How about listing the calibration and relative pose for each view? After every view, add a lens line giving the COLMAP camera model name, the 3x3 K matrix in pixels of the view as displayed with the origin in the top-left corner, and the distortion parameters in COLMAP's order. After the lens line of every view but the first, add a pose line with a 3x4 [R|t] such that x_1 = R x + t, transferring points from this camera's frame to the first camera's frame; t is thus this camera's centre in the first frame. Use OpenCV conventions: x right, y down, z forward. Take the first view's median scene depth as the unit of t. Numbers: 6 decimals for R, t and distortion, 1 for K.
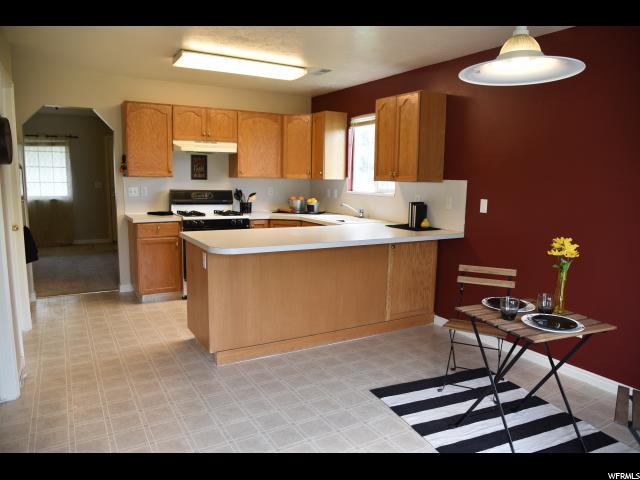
lens RADIAL K [[451.4, 0, 320.0], [0, 451.4, 240.0], [0, 0, 1]] dist [-0.073768, 0.007018]
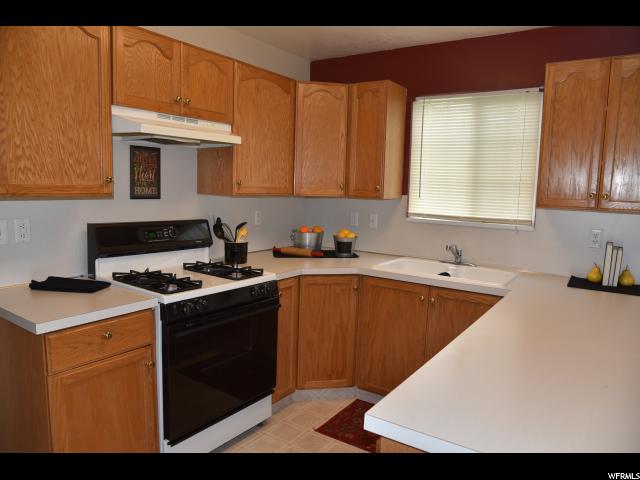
lens RADIAL K [[443.6, 0, 320.0], [0, 443.6, 240.0], [0, 0, 1]] dist [-0.081557, -0.000156]
pose [[0.891484, -0.046887, 0.450620, -0.316839], [0.055026, 0.998473, -0.004970, -0.080631], [-0.449699, 0.029227, 0.892702, 0.519338]]
